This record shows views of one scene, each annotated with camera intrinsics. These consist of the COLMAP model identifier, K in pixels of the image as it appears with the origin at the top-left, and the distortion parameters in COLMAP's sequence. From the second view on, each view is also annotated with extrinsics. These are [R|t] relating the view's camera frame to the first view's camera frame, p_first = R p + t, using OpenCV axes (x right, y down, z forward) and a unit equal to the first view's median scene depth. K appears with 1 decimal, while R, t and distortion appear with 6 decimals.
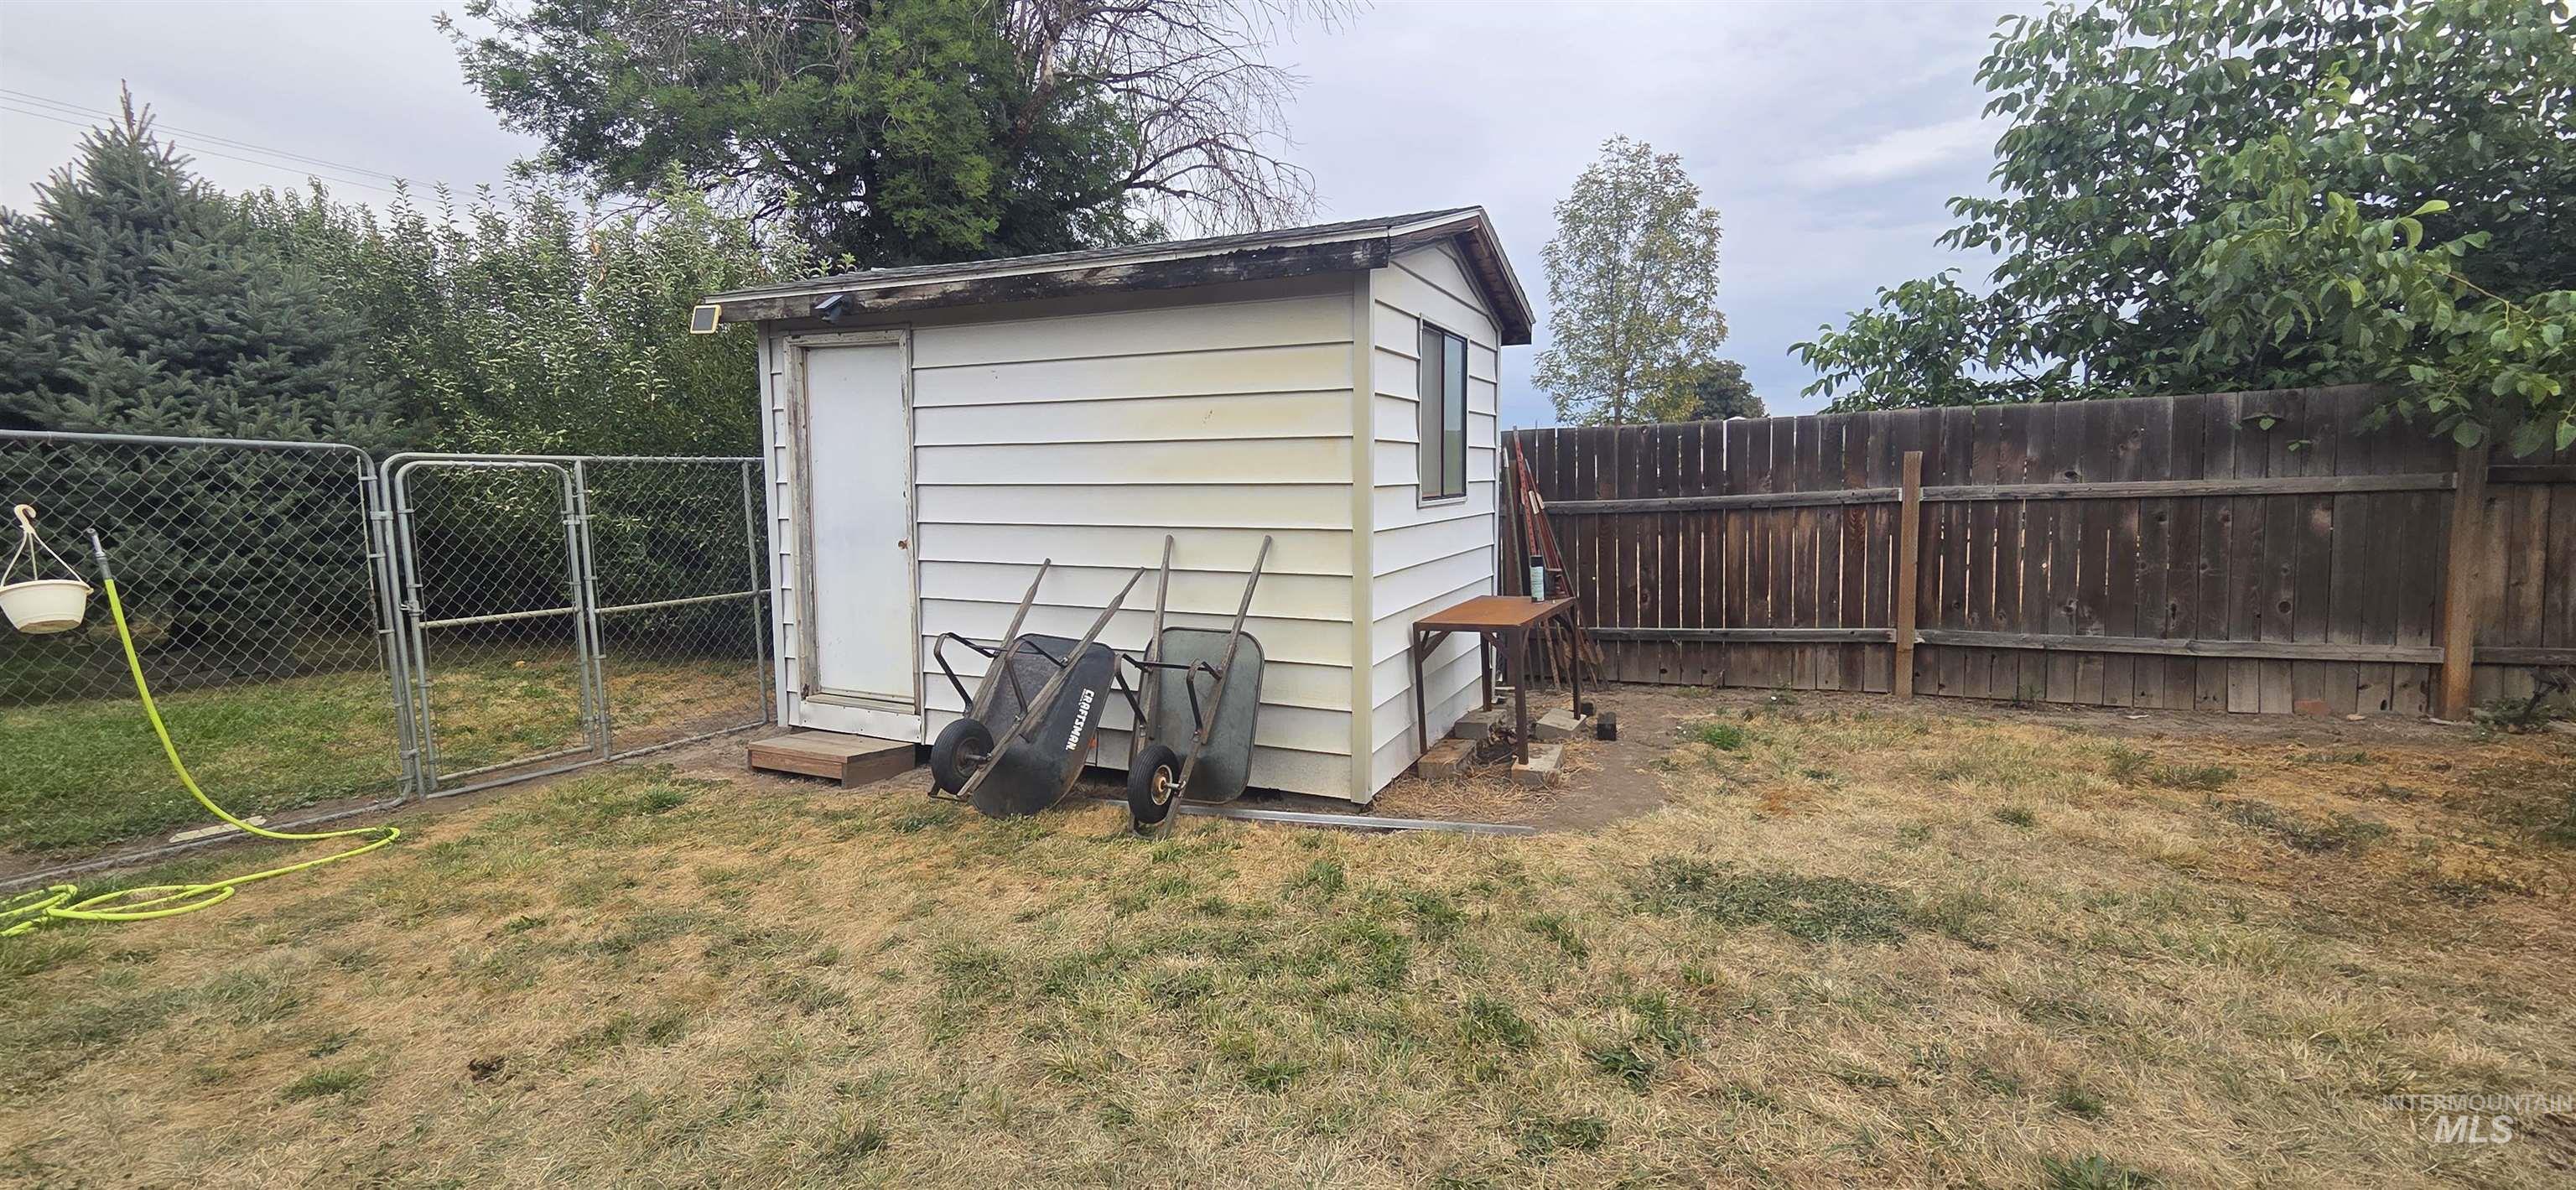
lens RADIAL K [[1060.6, 0, 1288.3], [0, 1060.6, 596.6], [0, 0, 1]] dist [0.003678, 0.000281]
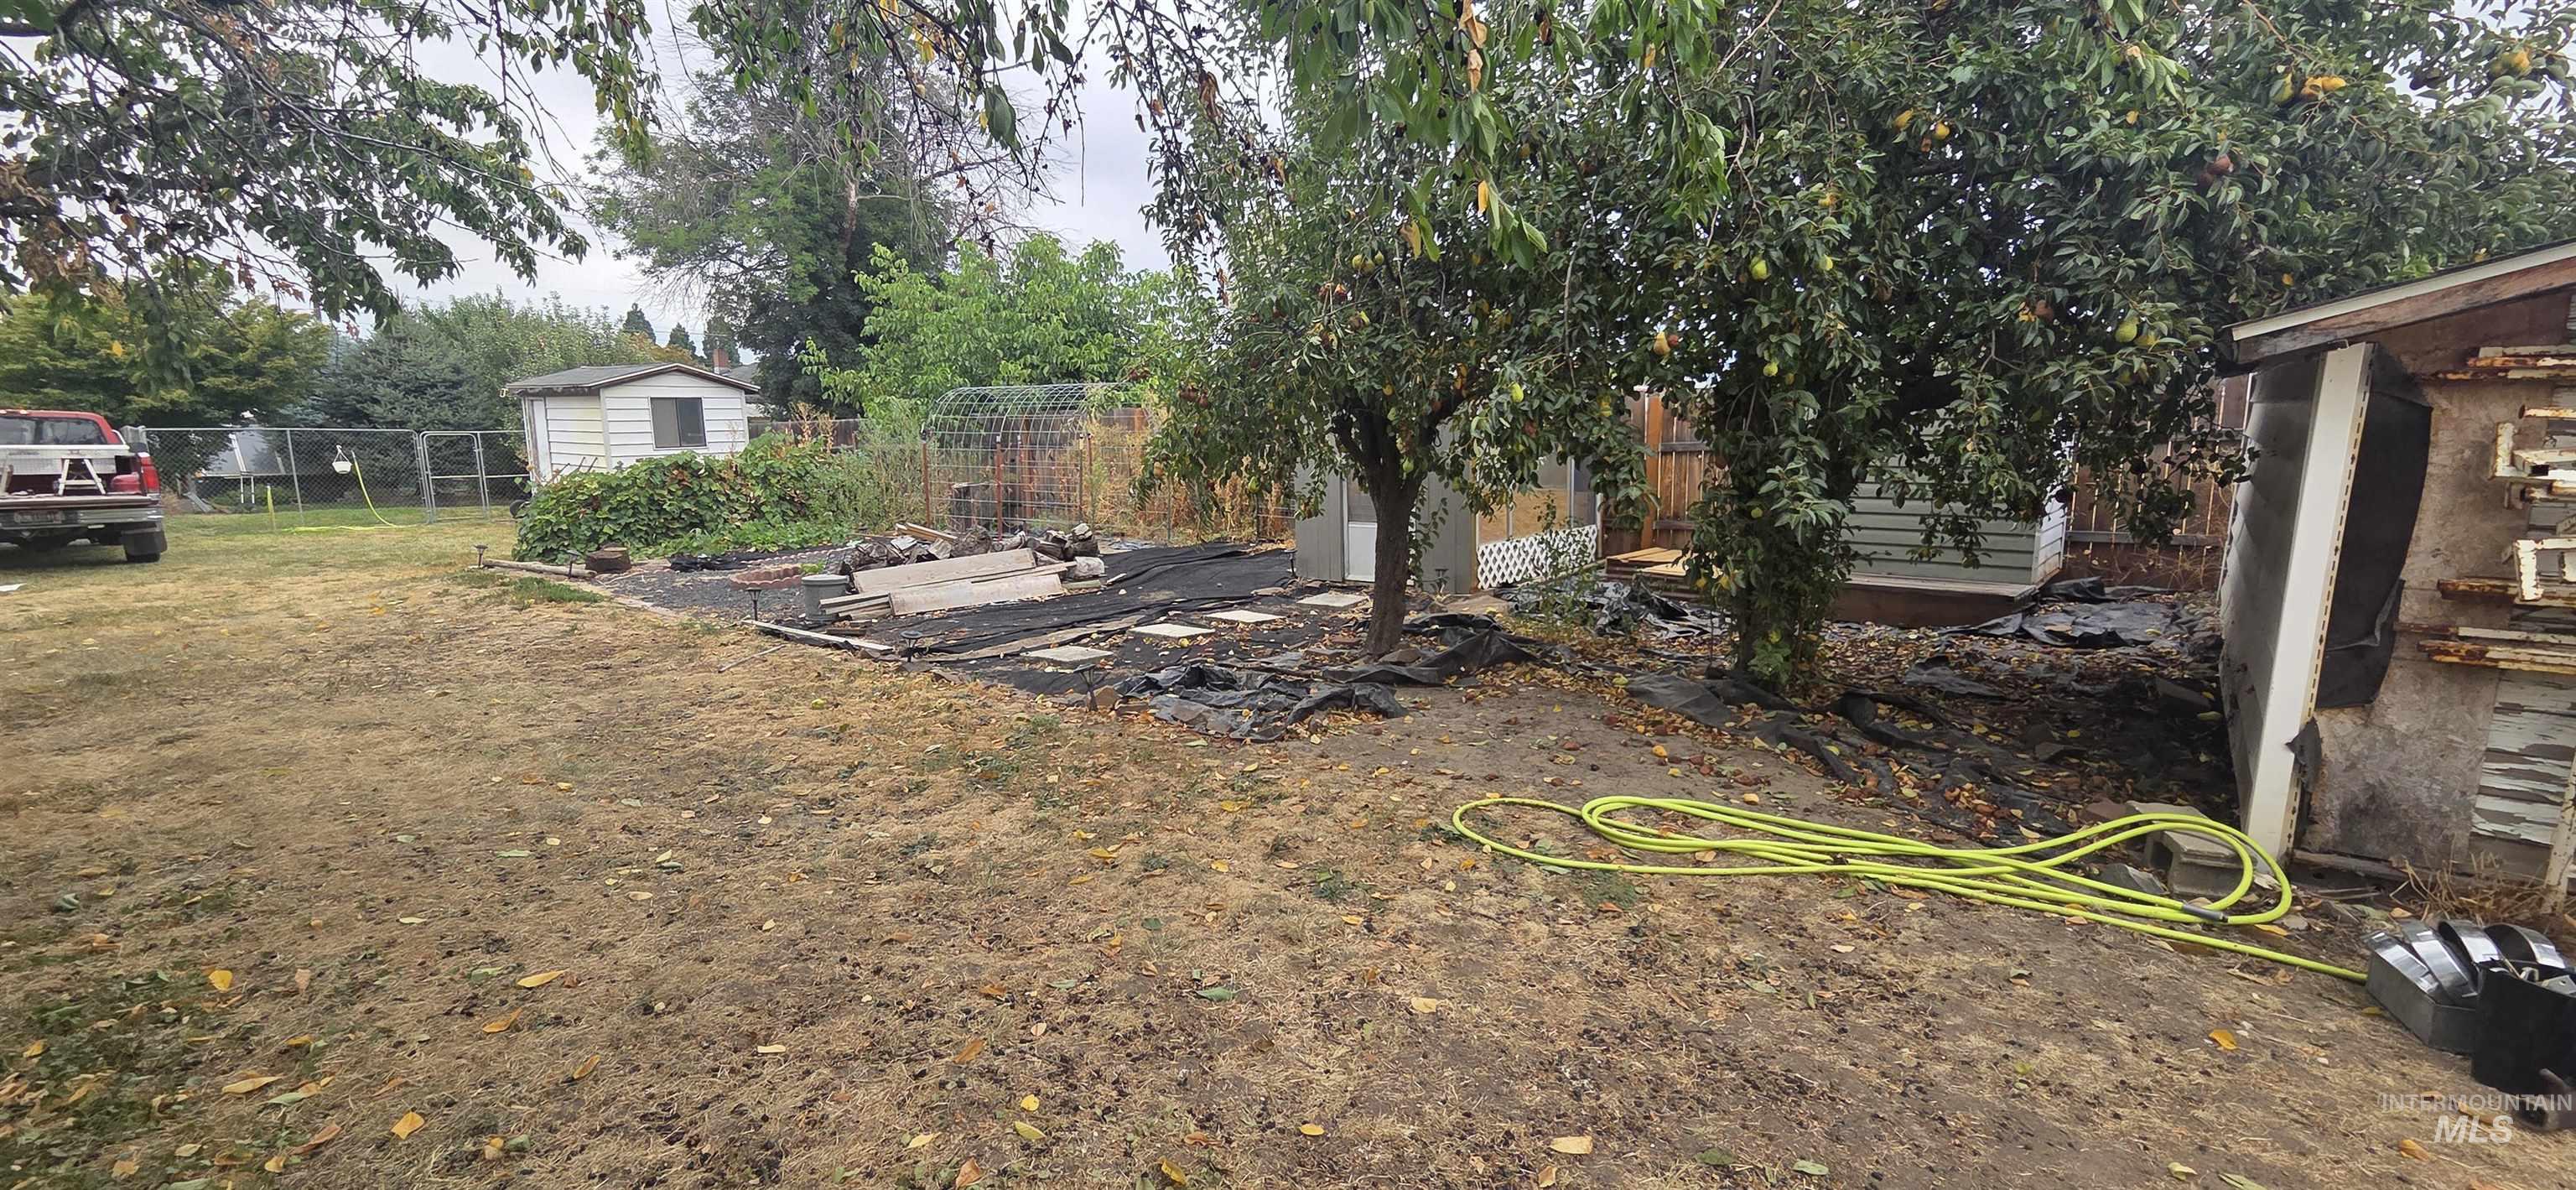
lens RADIAL K [[1060.6, 0, 1286.8], [0, 1060.6, 593.8], [0, 0, 1]] dist [0.003678, 0.000281]
pose [[0.976274, 0.043175, -0.212192, 1.826665], [-0.030738, 0.997630, 0.061566, 0.069077], [0.214347, -0.053583, 0.975287, -1.262985]]
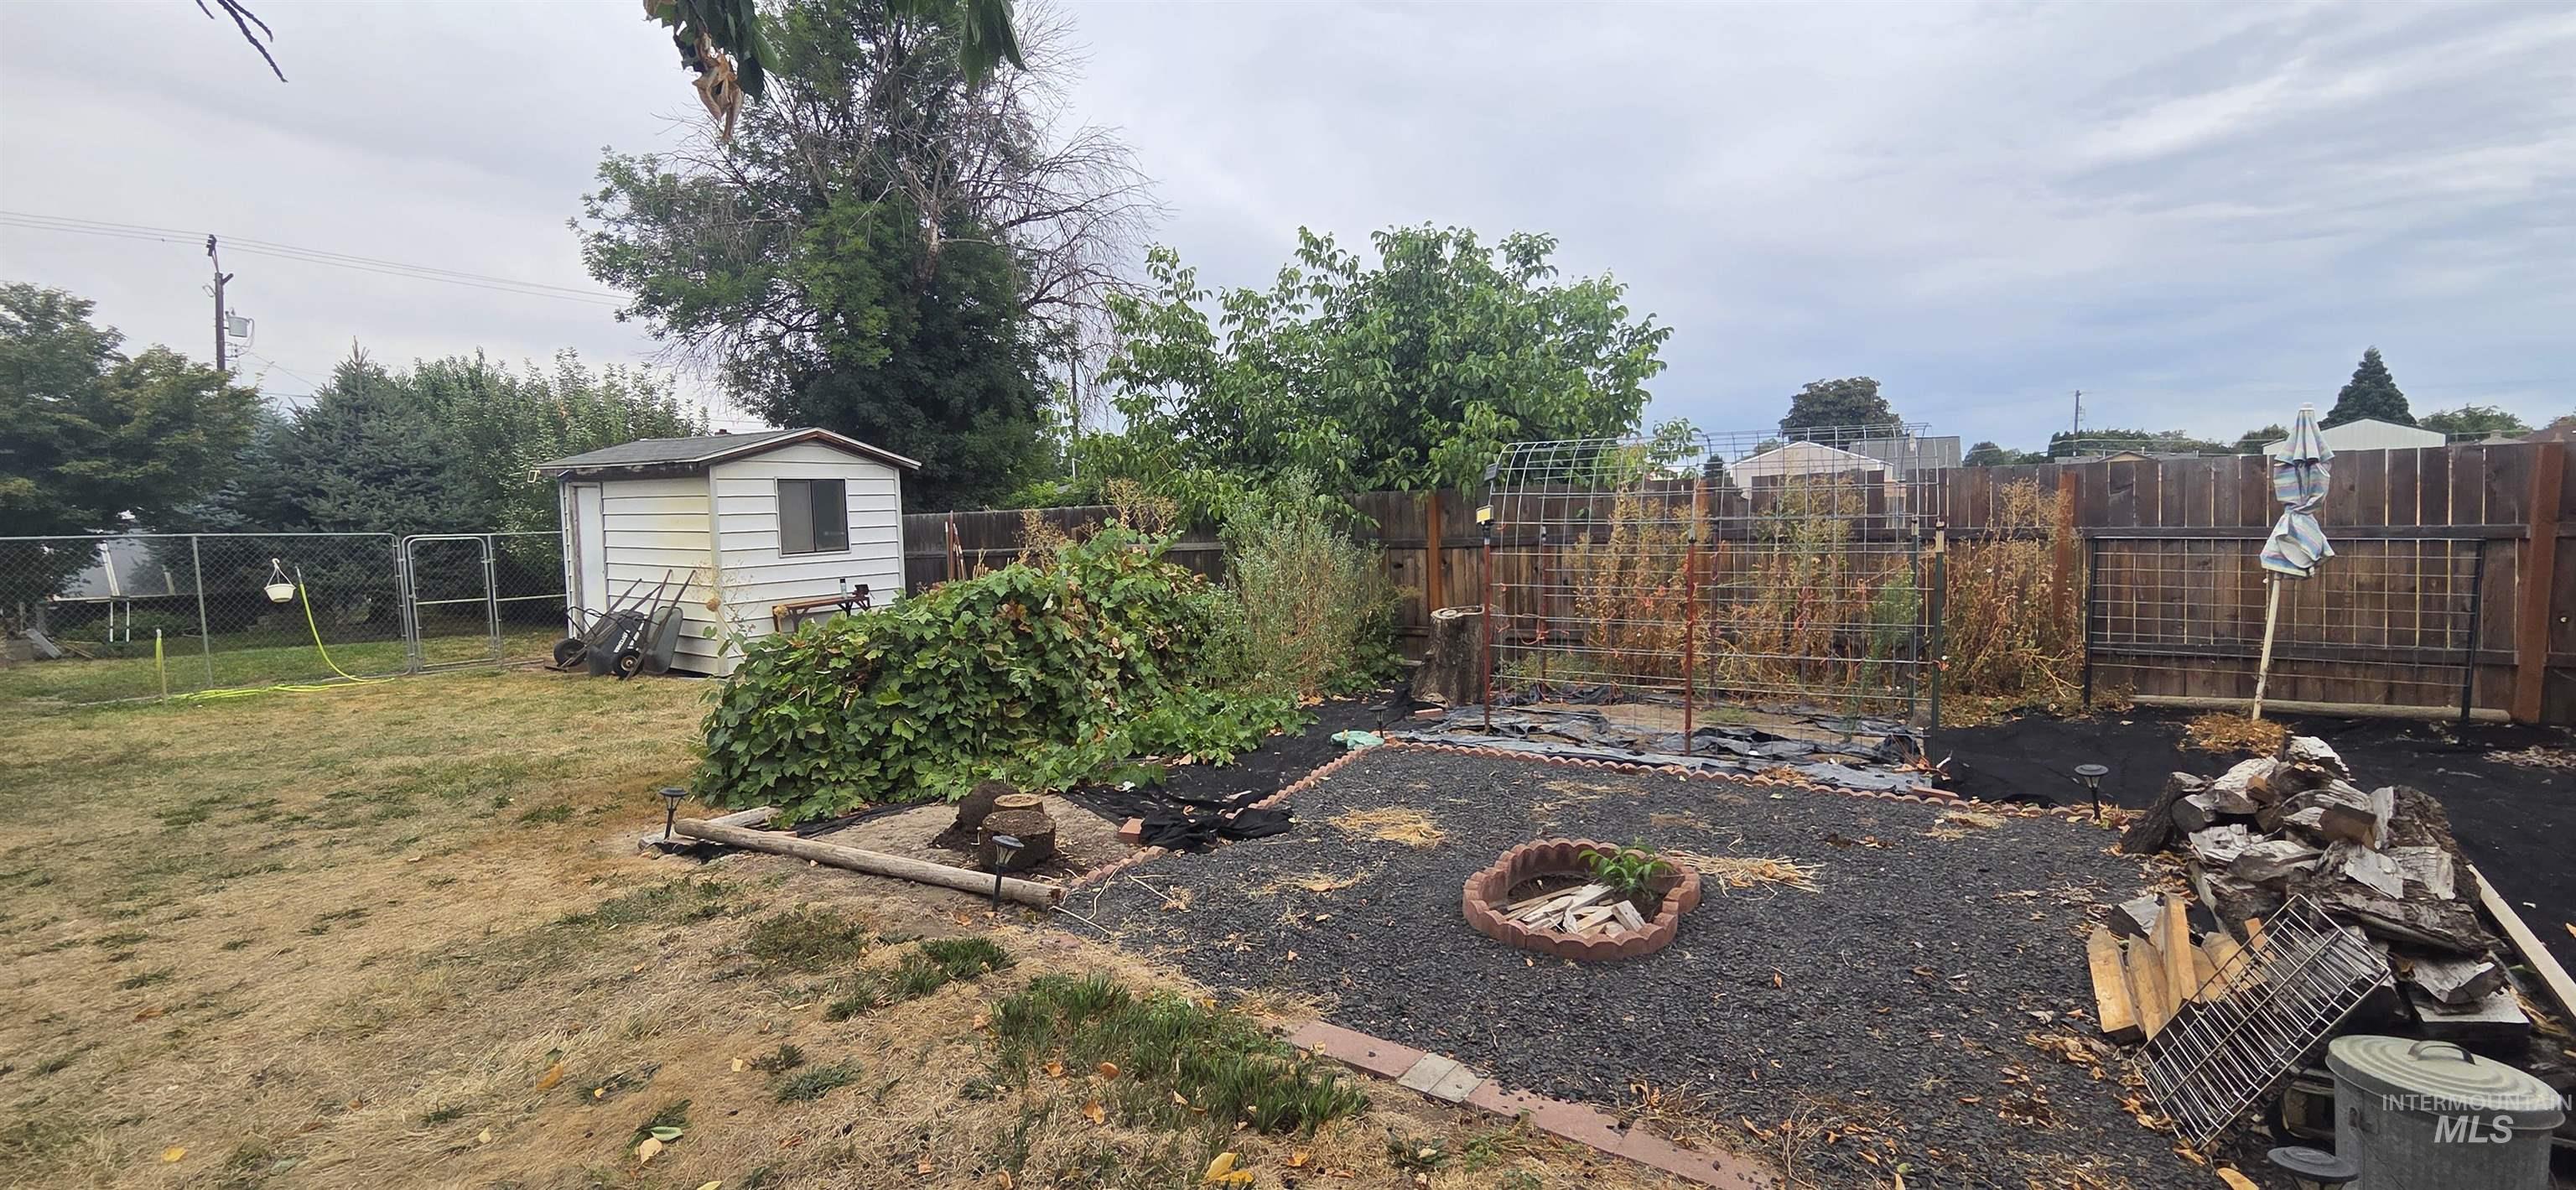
lens RADIAL K [[1060.6, 0, 1291.7], [0, 1060.6, 597.4], [0, 0, 1]] dist [0.003678, 0.000281]
pose [[0.988109, 0.007449, -0.153573, 0.991195], [-0.010241, 0.999796, -0.017395, 0.020849], [0.153412, 0.018761, 0.987984, -0.716684]]
